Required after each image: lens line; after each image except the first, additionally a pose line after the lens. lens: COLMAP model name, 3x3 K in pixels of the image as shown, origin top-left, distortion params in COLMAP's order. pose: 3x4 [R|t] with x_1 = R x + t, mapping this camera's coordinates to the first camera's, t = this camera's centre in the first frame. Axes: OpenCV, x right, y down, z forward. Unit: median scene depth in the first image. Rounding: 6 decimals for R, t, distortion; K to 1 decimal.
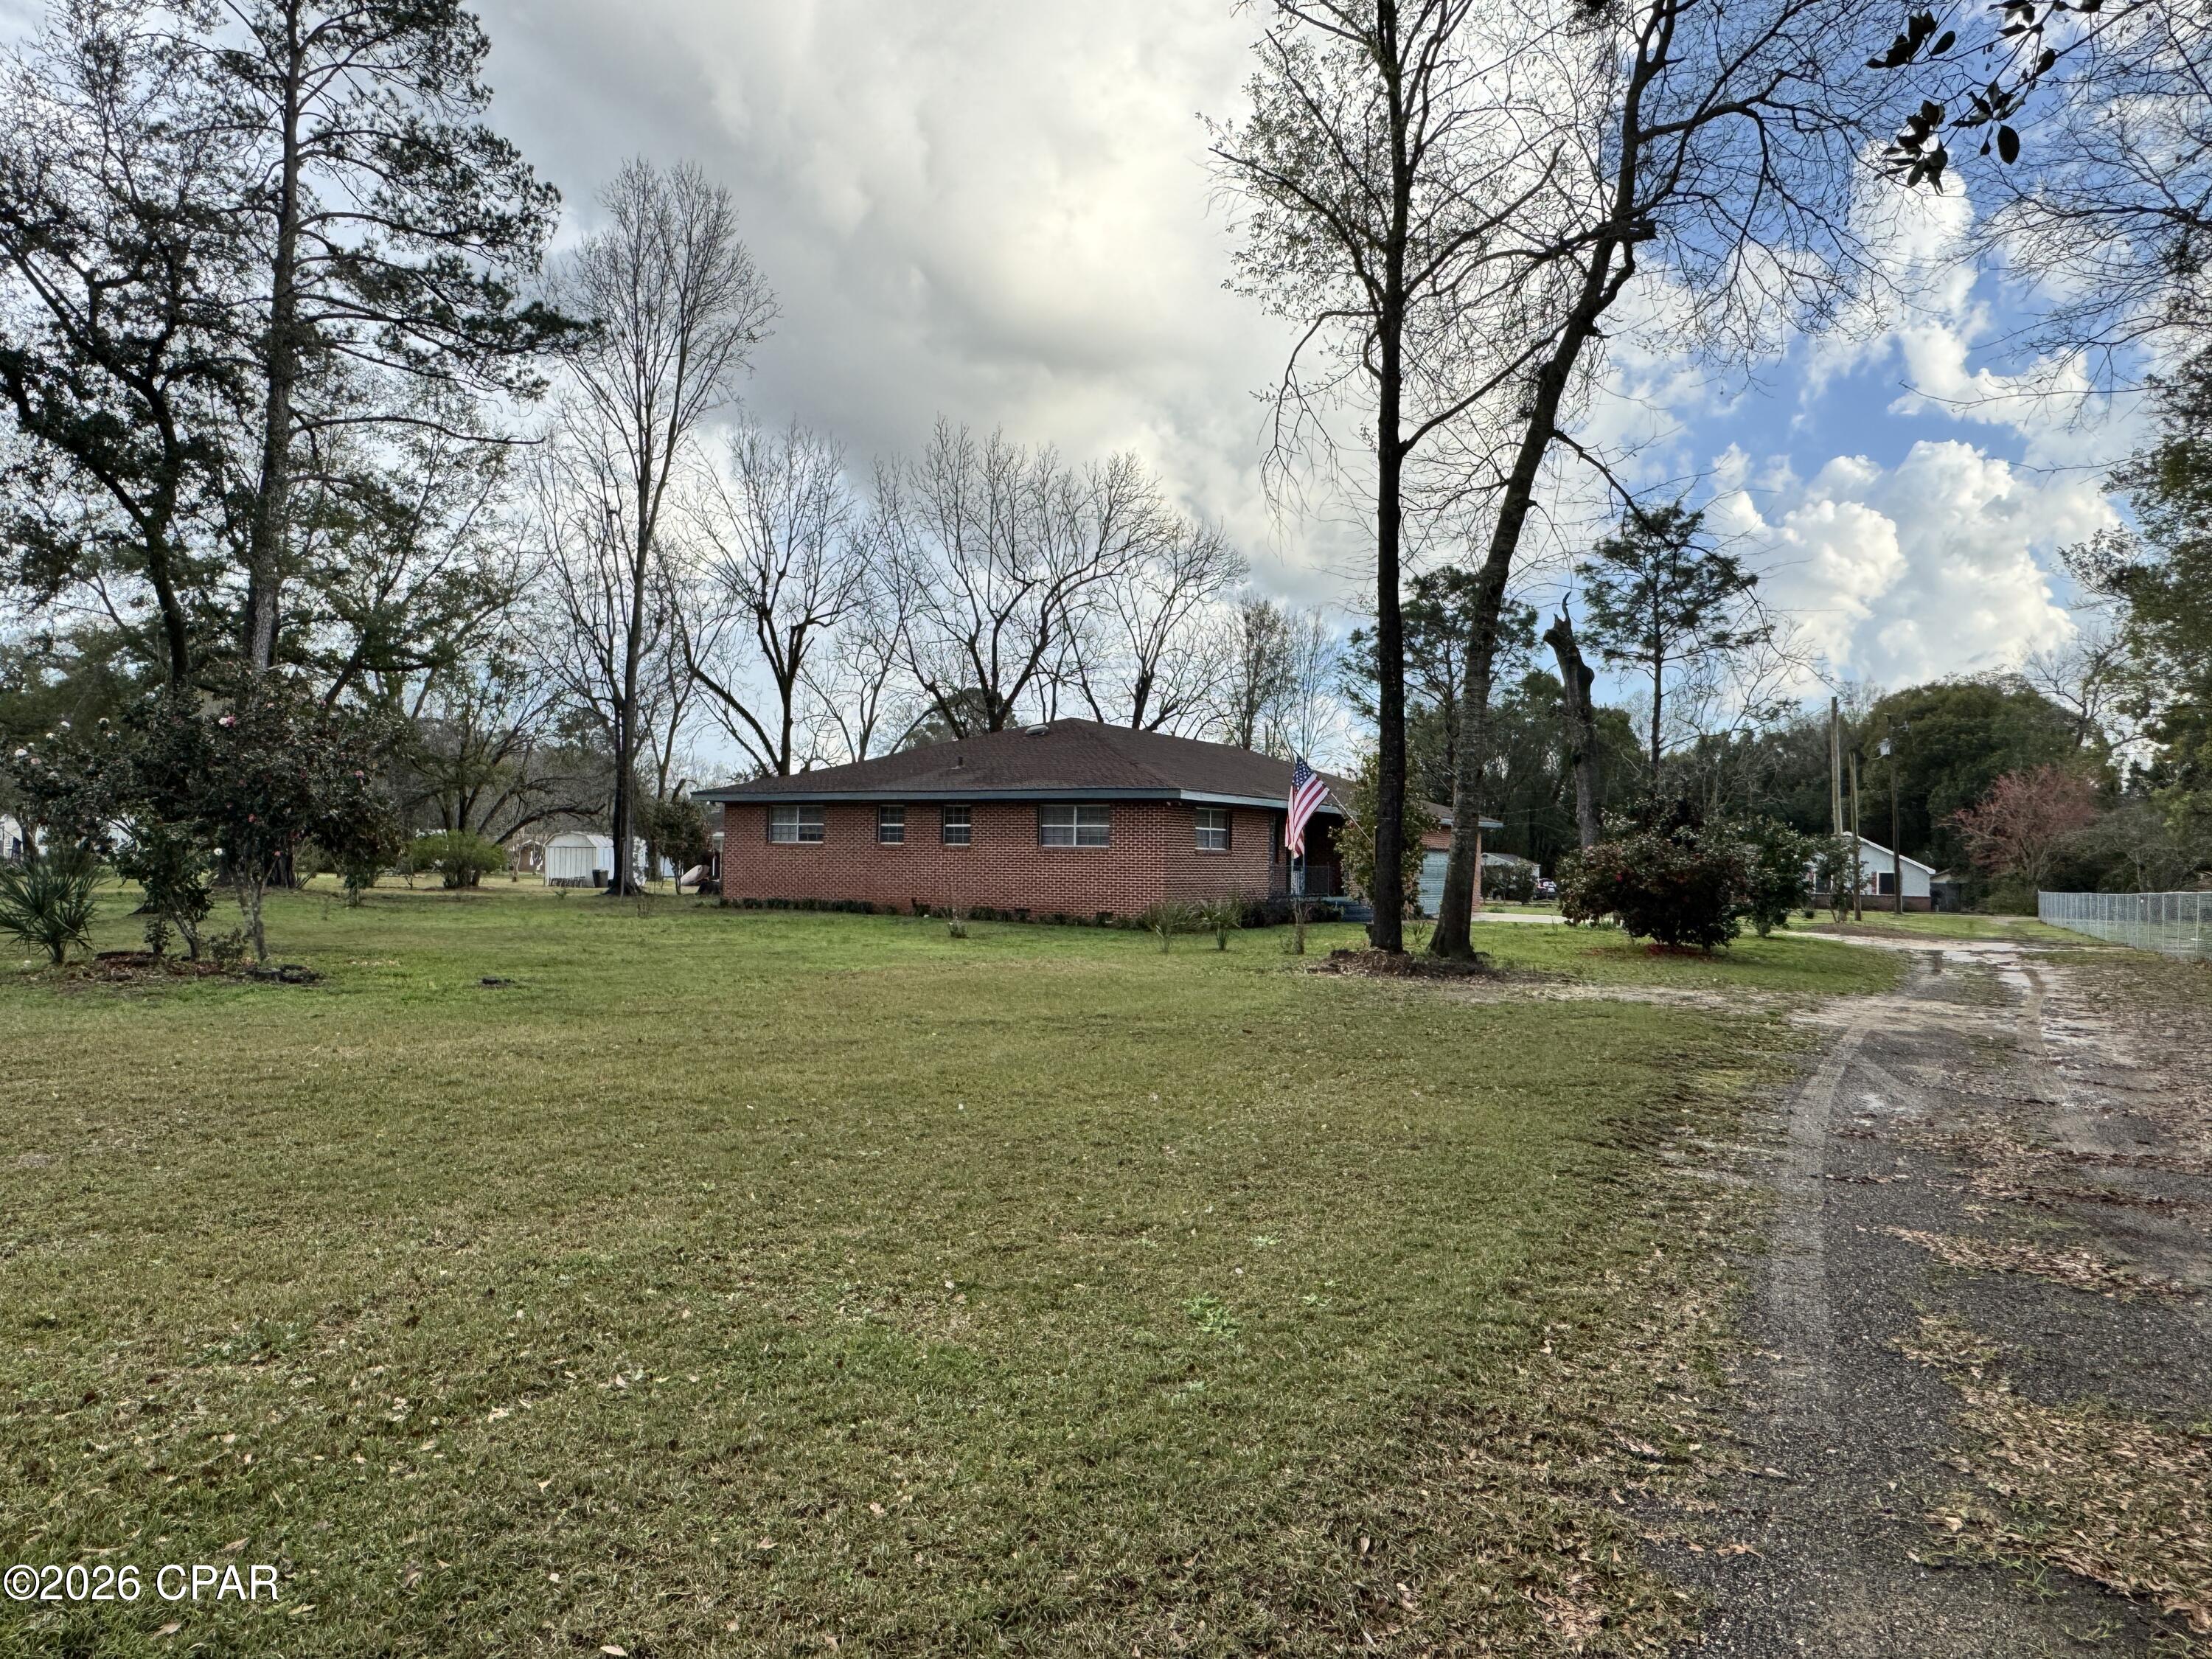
lens RADIAL K [[1406.6, 0, 1106.0], [0, 1406.6, 829.5], [0, 0, 1]] dist [-0.001191, -0.000270]
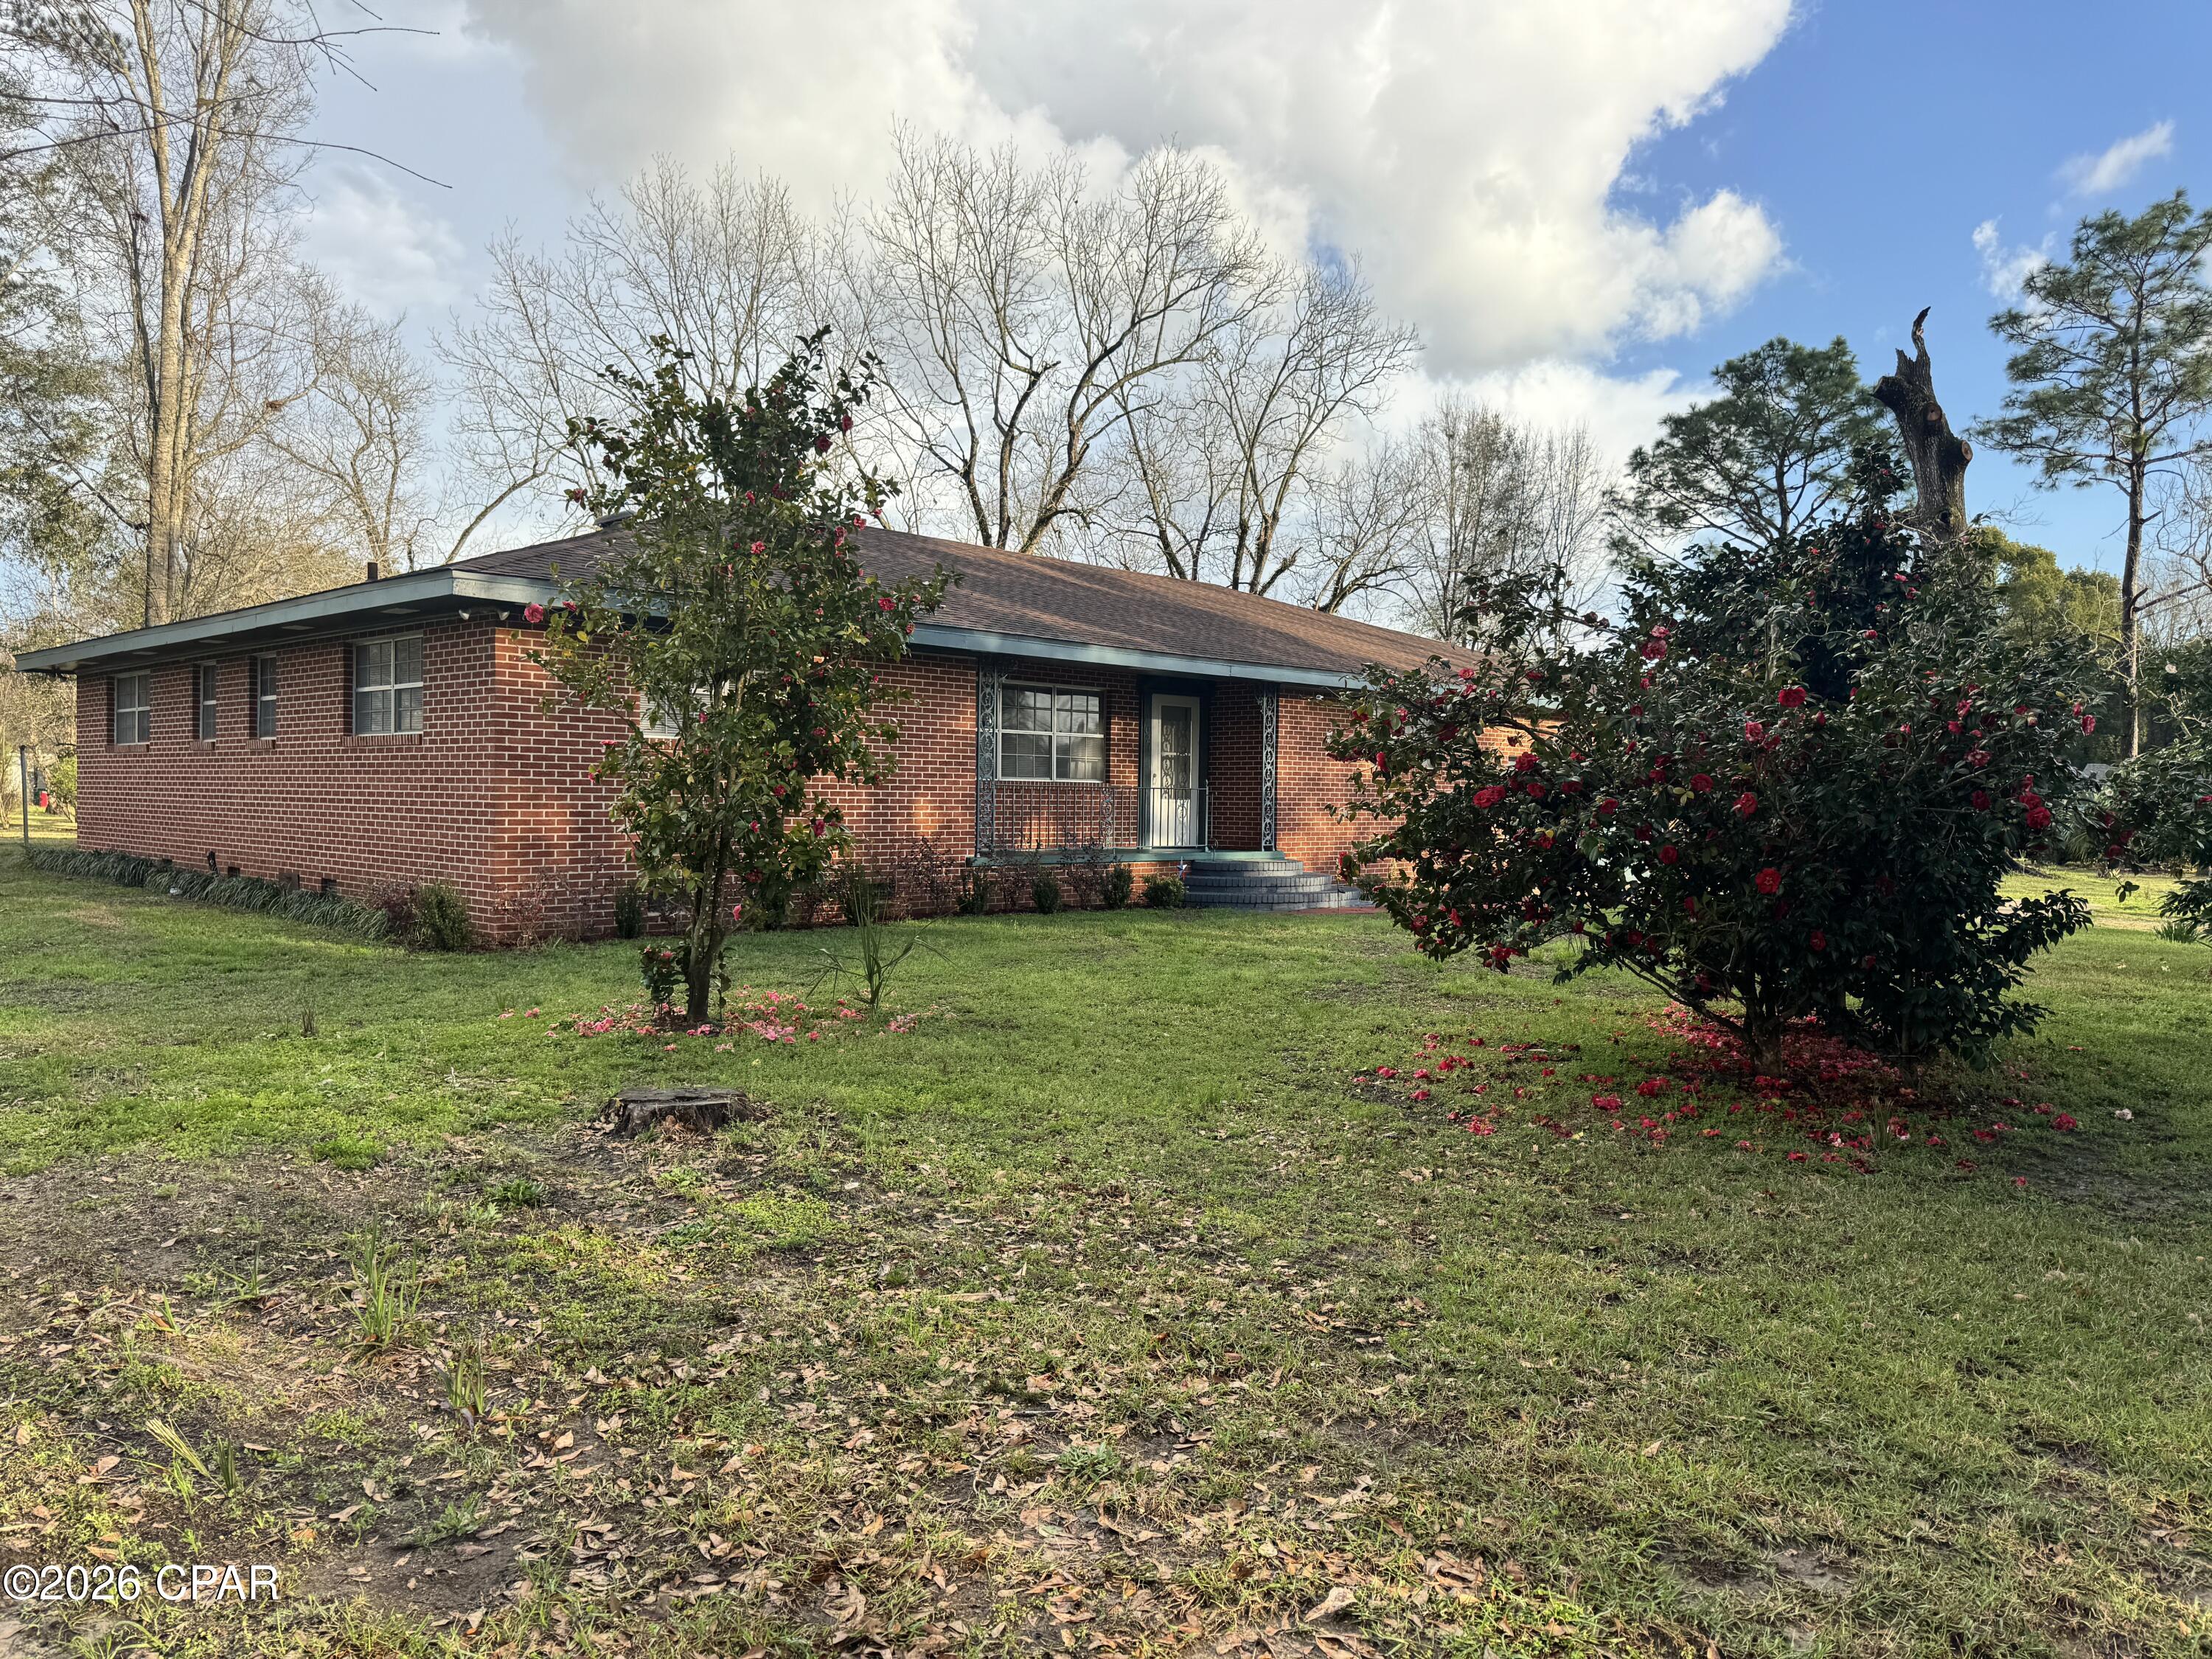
lens RADIAL K [[1553.6, 0, 1106.0], [0, 1553.6, 829.5], [0, 0, 1]] dist [0.074176, -0.091092]
pose [[0.972522, 0.002552, -0.232795, 0.119210], [0.006415, 0.999266, 0.037756, 0.009574], [0.232721, -0.038212, 0.971793, 0.230685]]
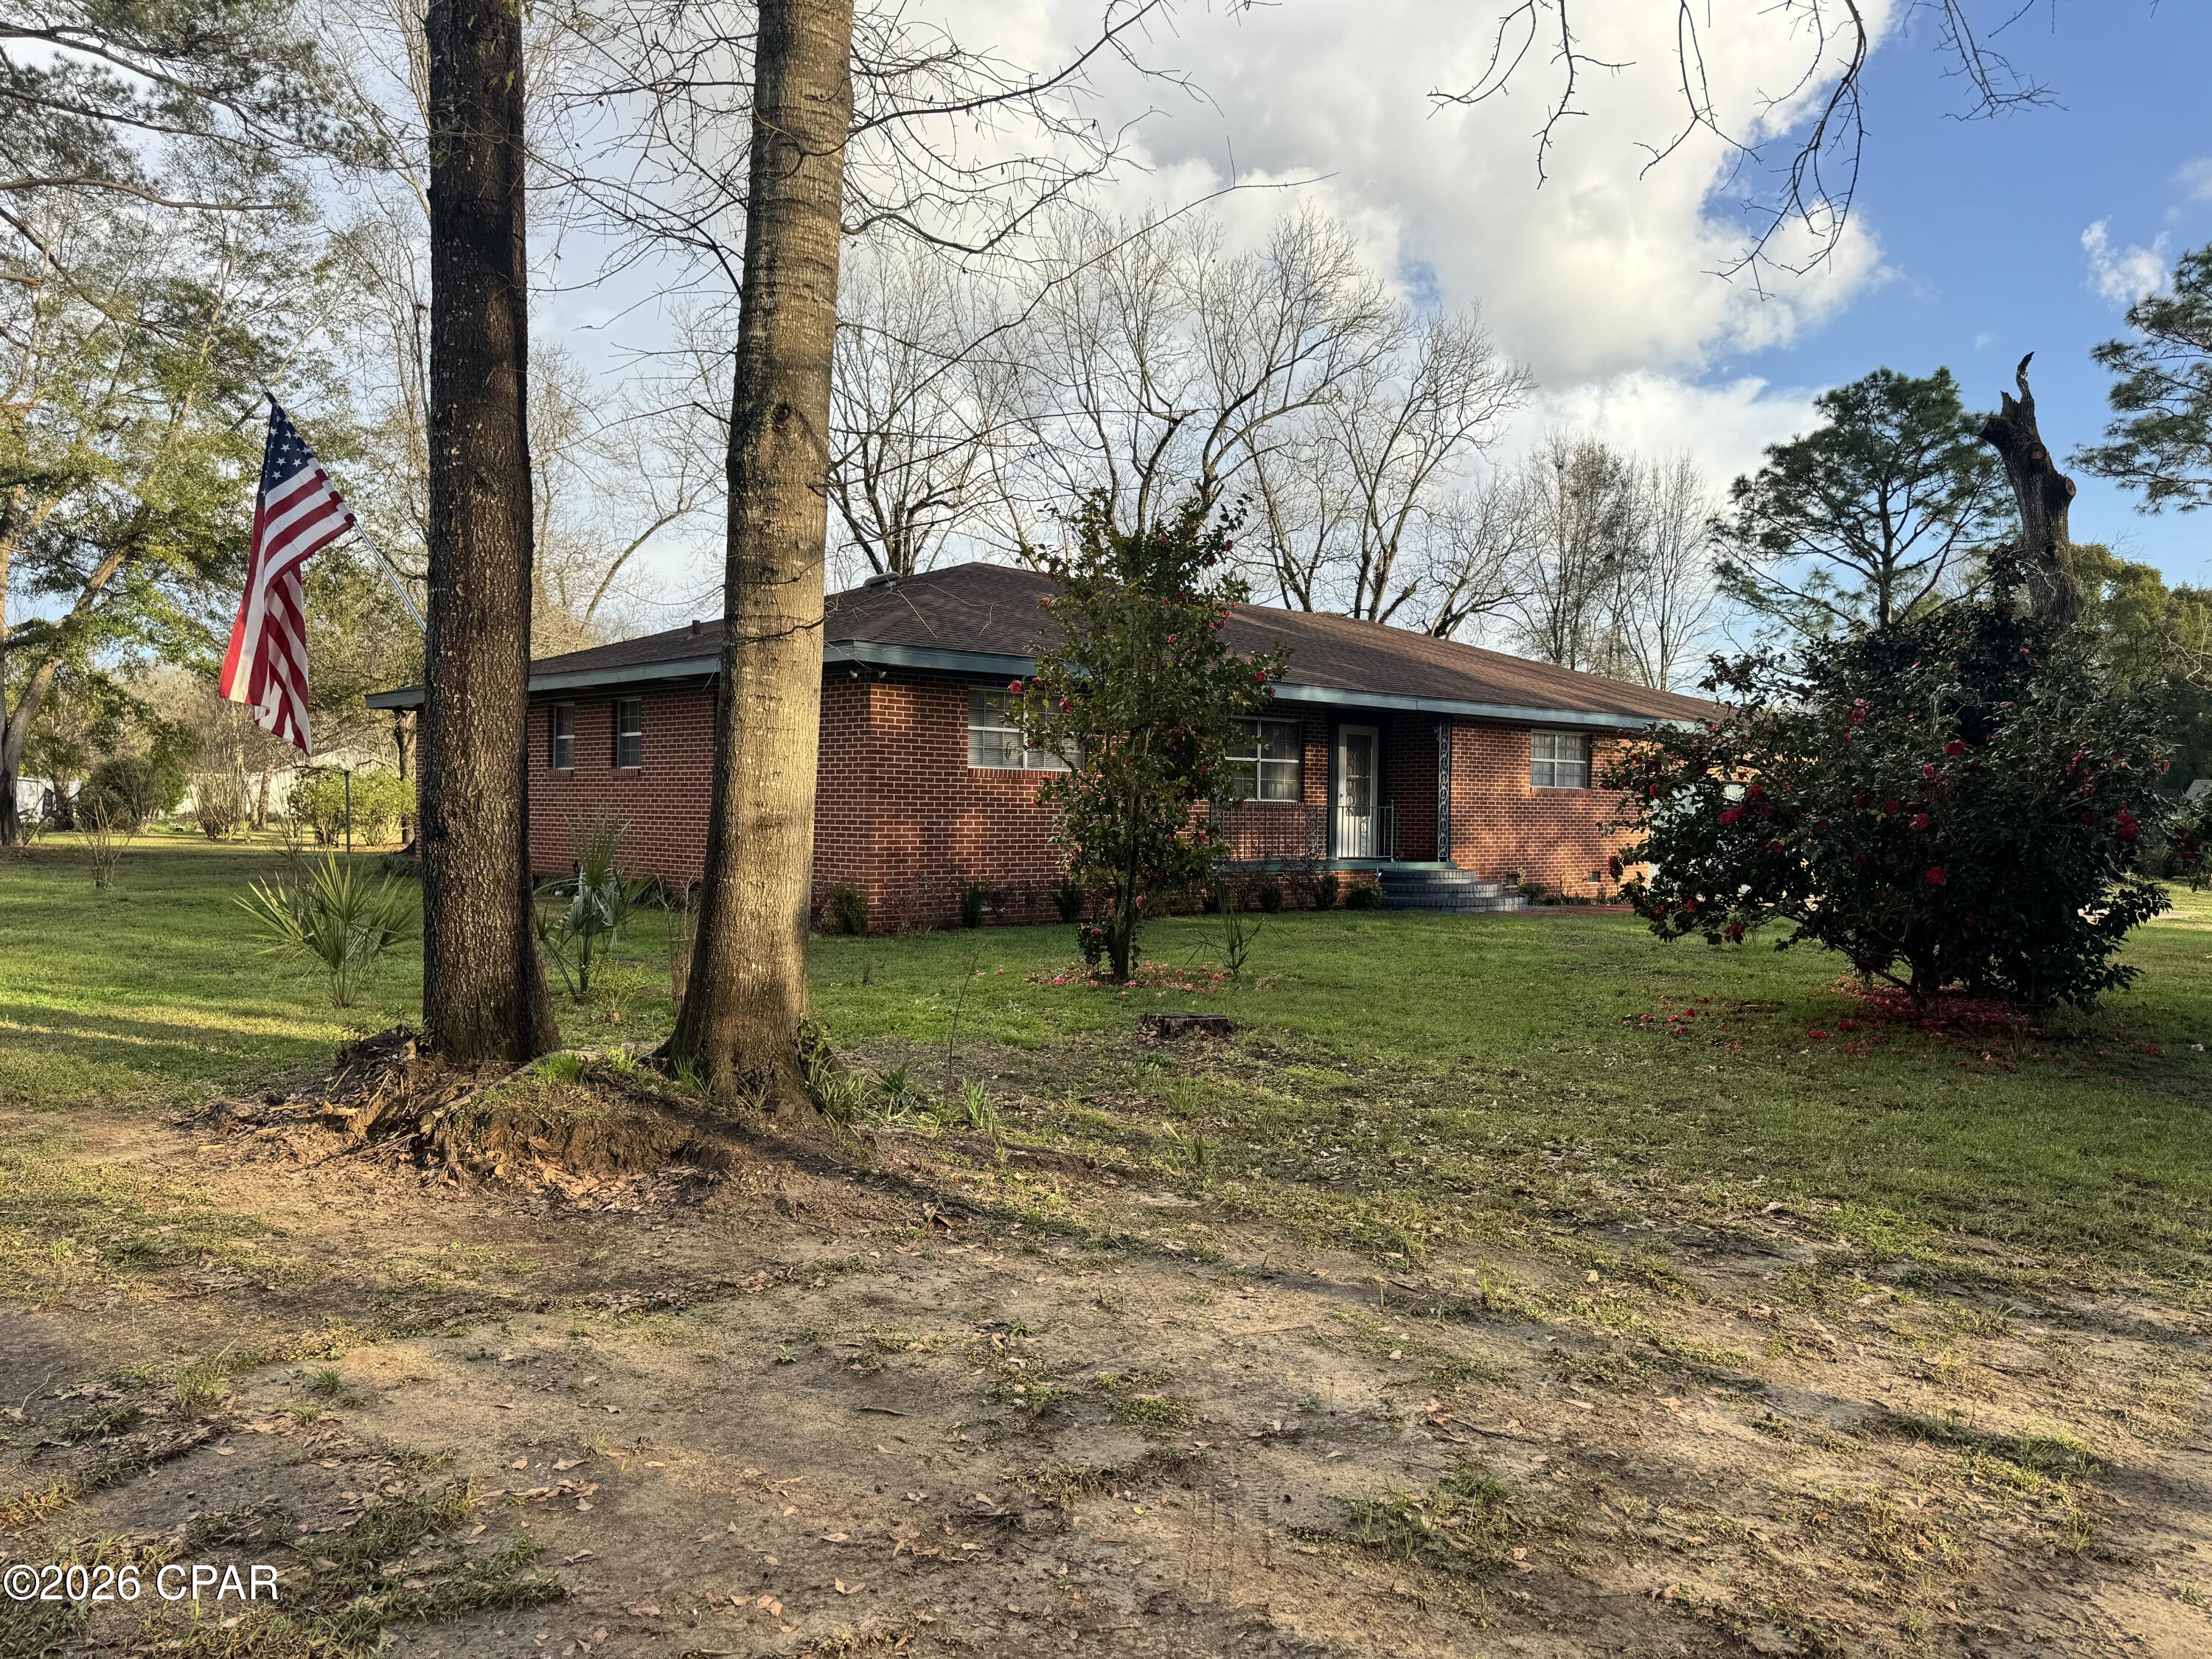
lens RADIAL K [[1547.0, 0, 1106.0], [0, 1547.0, 829.5], [0, 0, 1]] dist [0.064449, -0.066541]
pose [[0.959392, -0.000024, -0.282076, 0.106698], [0.008088, 0.999591, 0.027427, 0.008355], [0.281960, -0.028594, 0.959000, 0.186732]]
